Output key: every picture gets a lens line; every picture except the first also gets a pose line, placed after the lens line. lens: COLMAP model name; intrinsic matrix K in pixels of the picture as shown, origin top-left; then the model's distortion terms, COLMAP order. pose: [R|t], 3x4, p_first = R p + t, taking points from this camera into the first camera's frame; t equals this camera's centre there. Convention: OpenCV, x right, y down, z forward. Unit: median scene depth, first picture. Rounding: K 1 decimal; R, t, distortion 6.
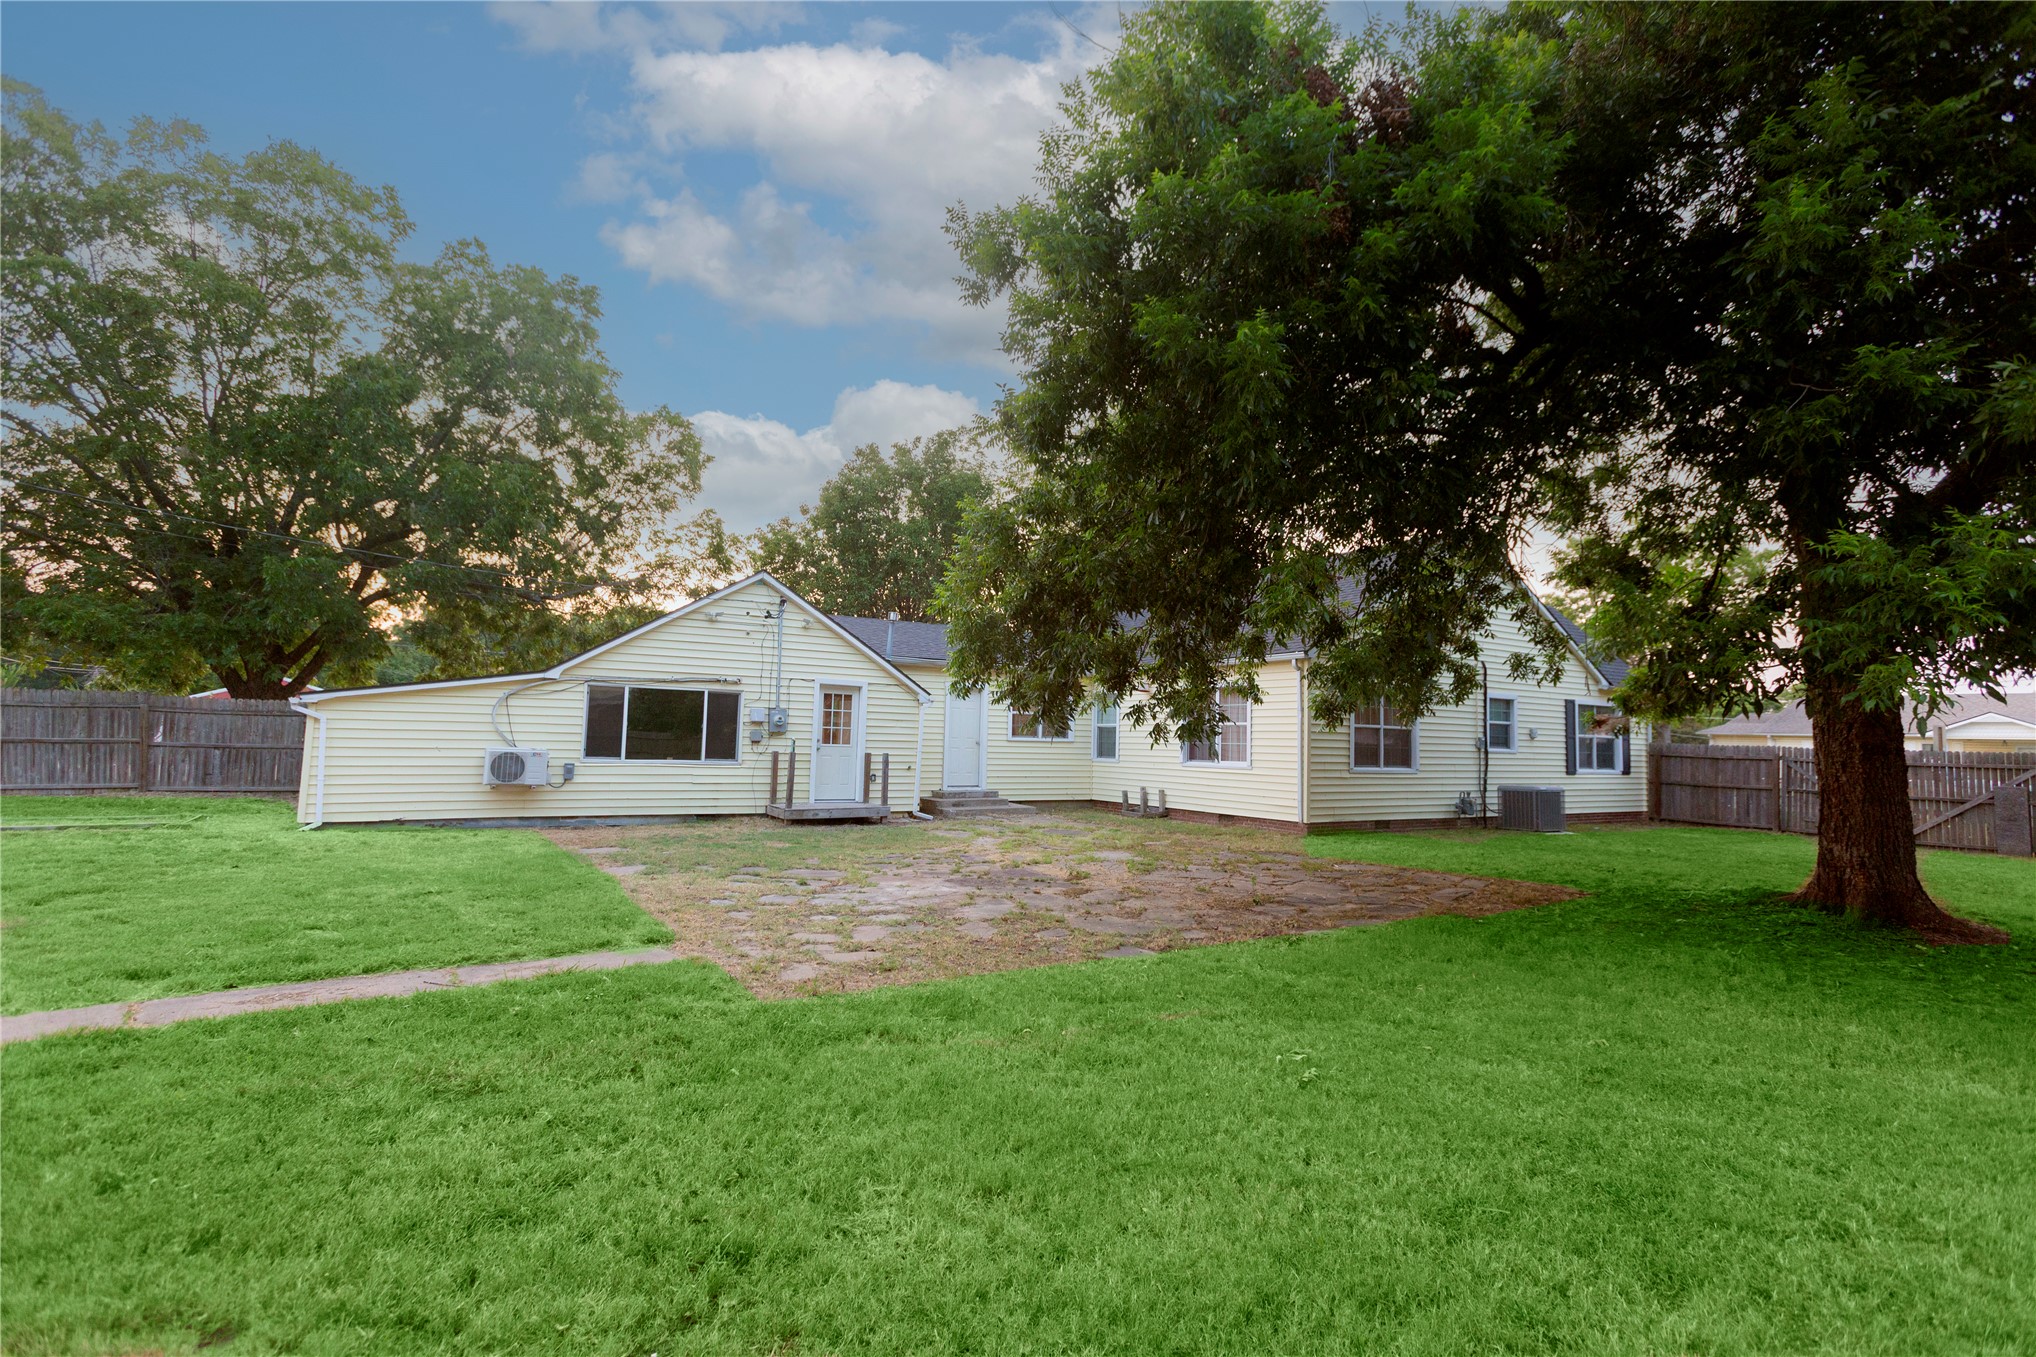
lens RADIAL K [[936.9, 0, 1018.0], [0, 936.9, 678.5], [0, 0, 1]] dist [-0.002121, 0.000302]
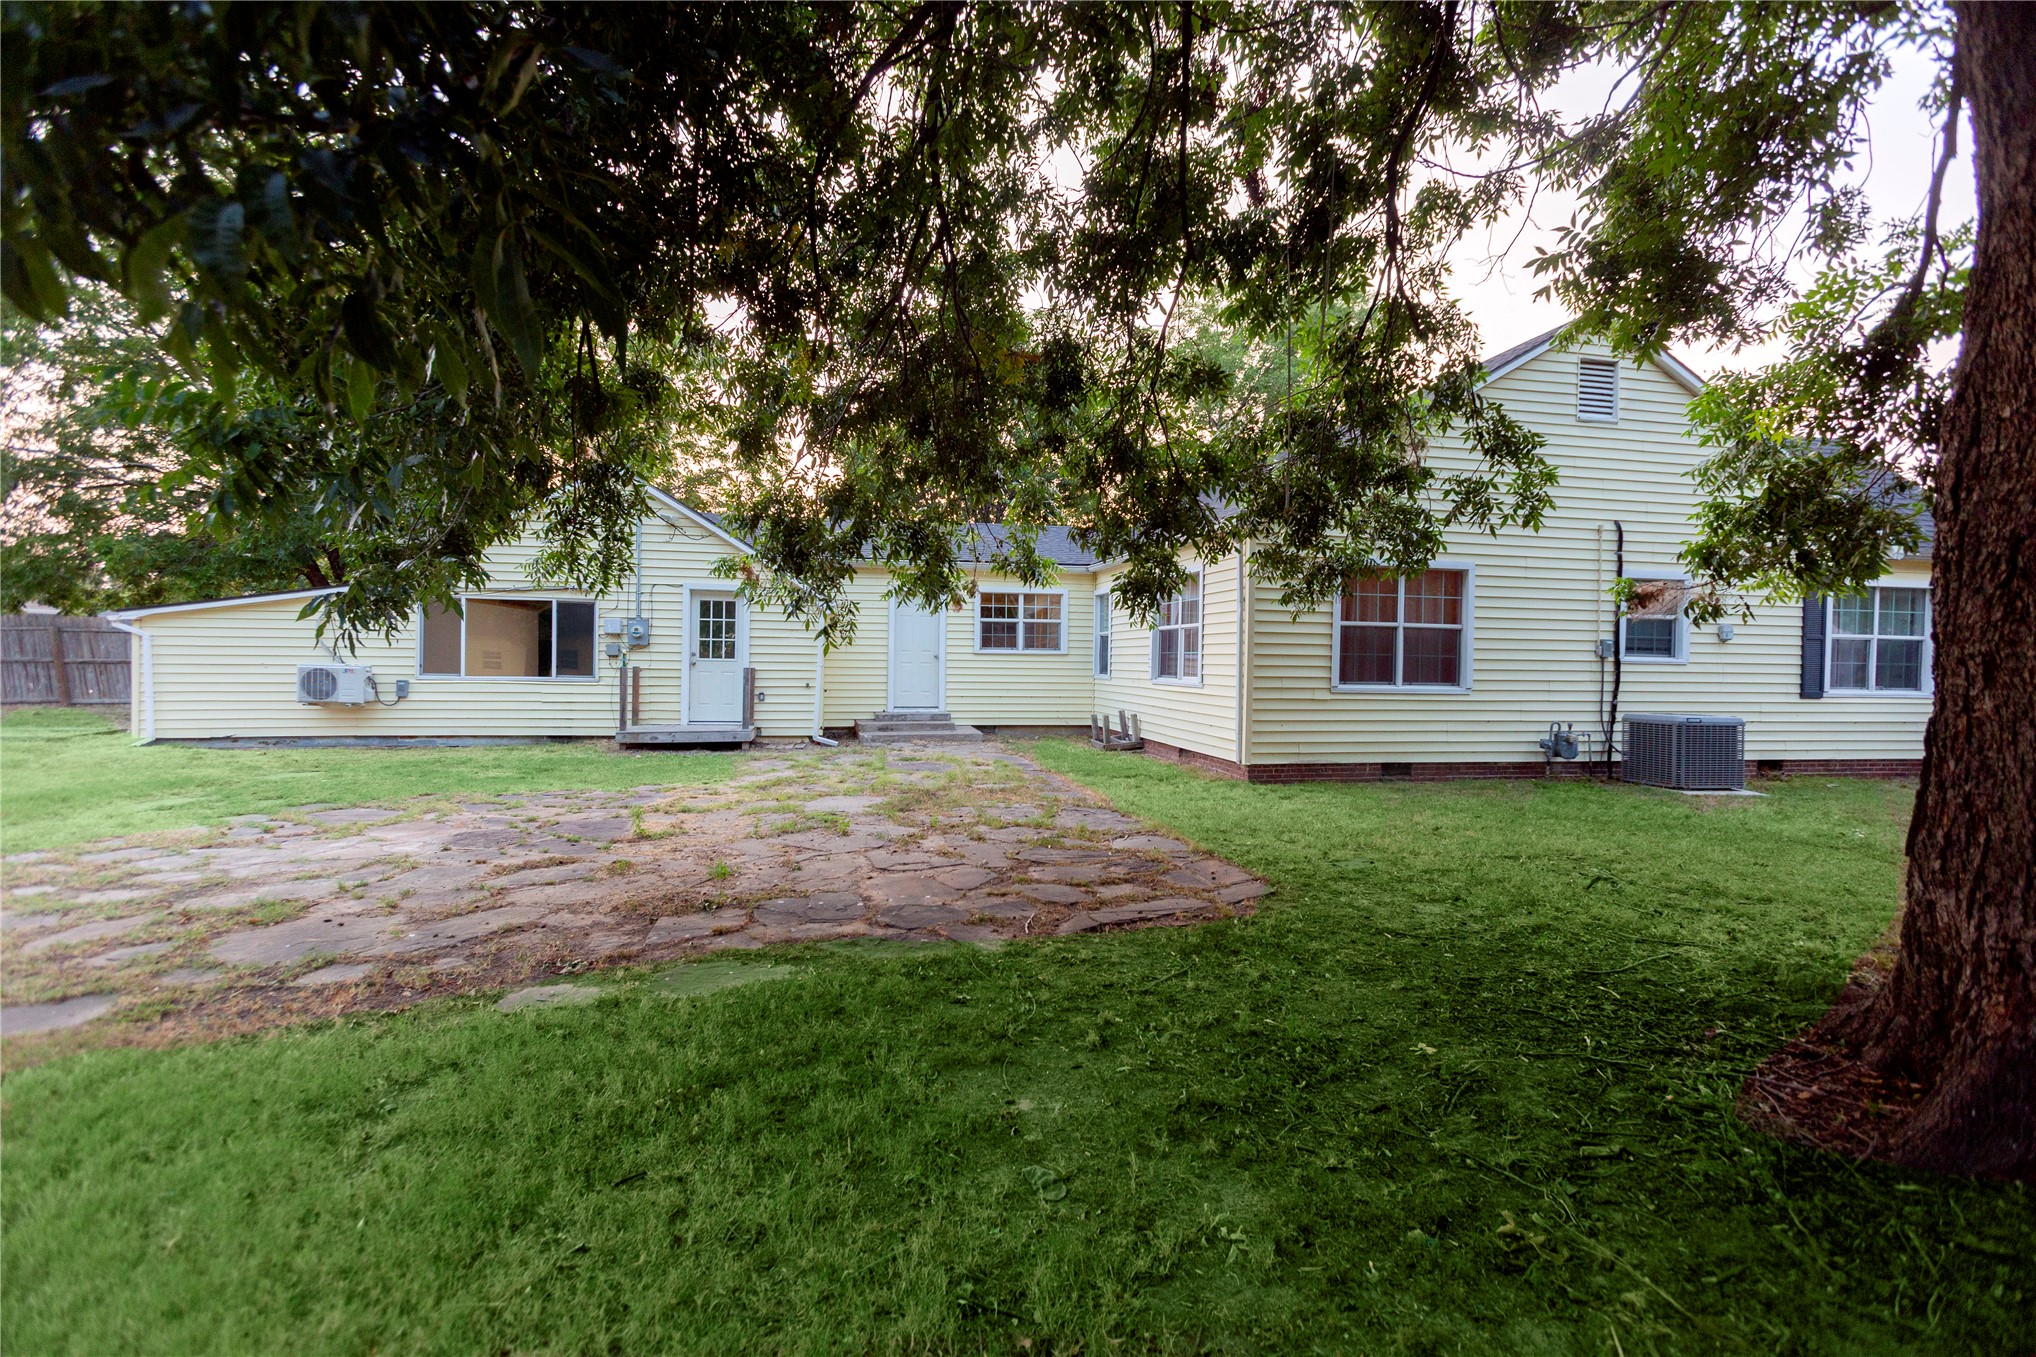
lens RADIAL K [[902.3, 0, 1014.0], [0, 902.3, 642.8], [0, 0, 1]] dist [0.003633, 0.000358]
pose [[0.941724, -0.016039, -0.336003, 0.364179], [0.030302, 0.998846, 0.037249, 0.033884], [0.335018, -0.045260, 0.941124, 0.313275]]
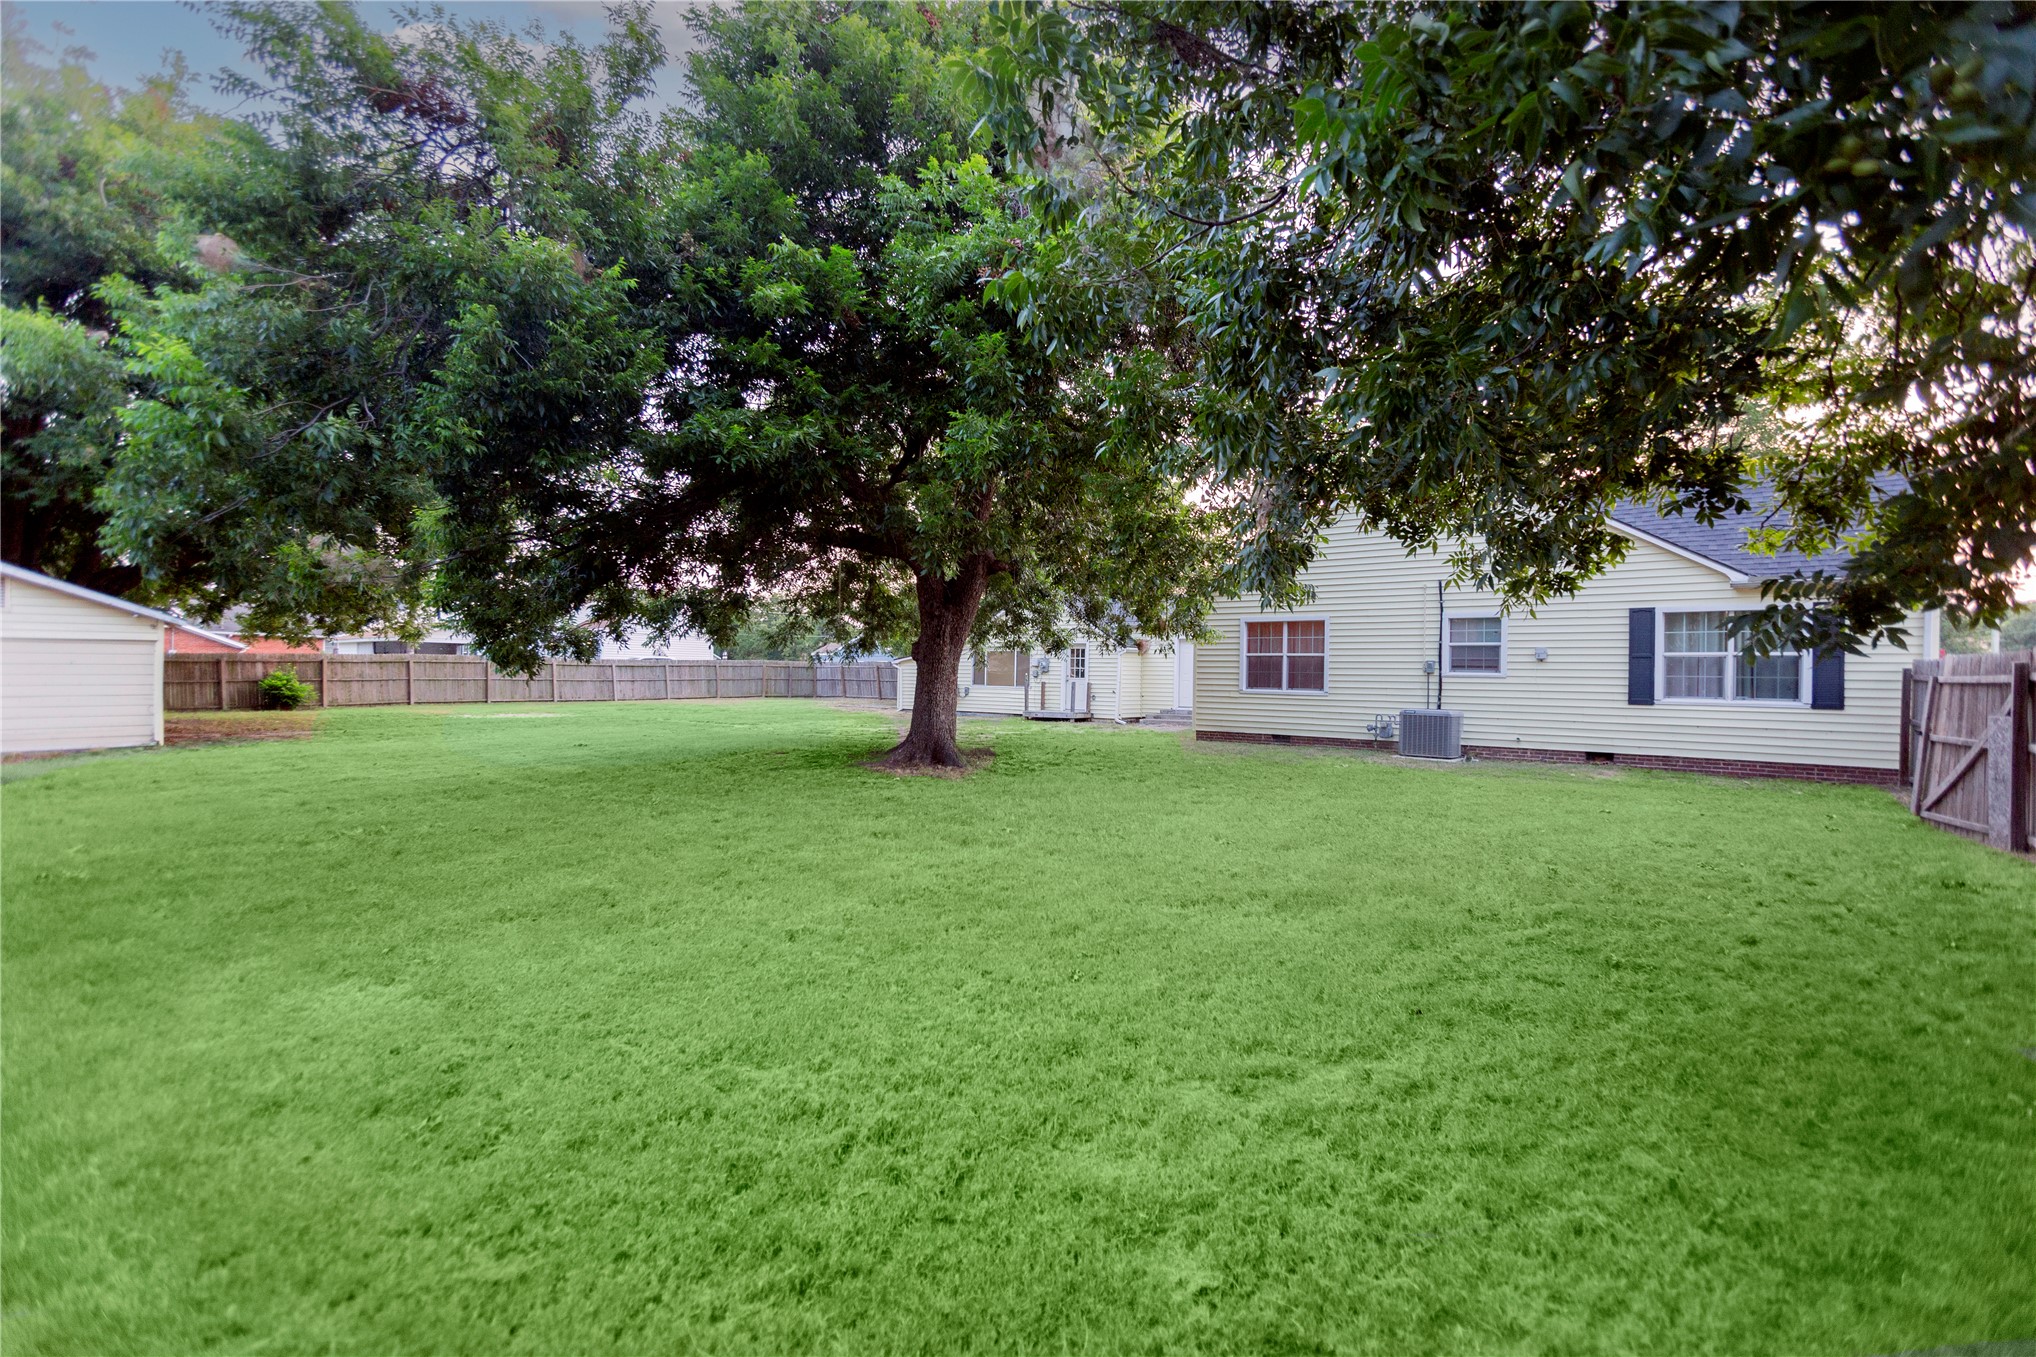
lens RADIAL K [[936.9, 0, 1018.0], [0, 936.9, 678.5], [0, 0, 1]] dist [-0.002121, 0.000302]
pose [[0.360545, -0.019408, -0.932540, 1.421813], [0.049161, 0.998789, -0.001779, 0.071567], [0.931445, -0.045203, 0.361062, 0.291462]]
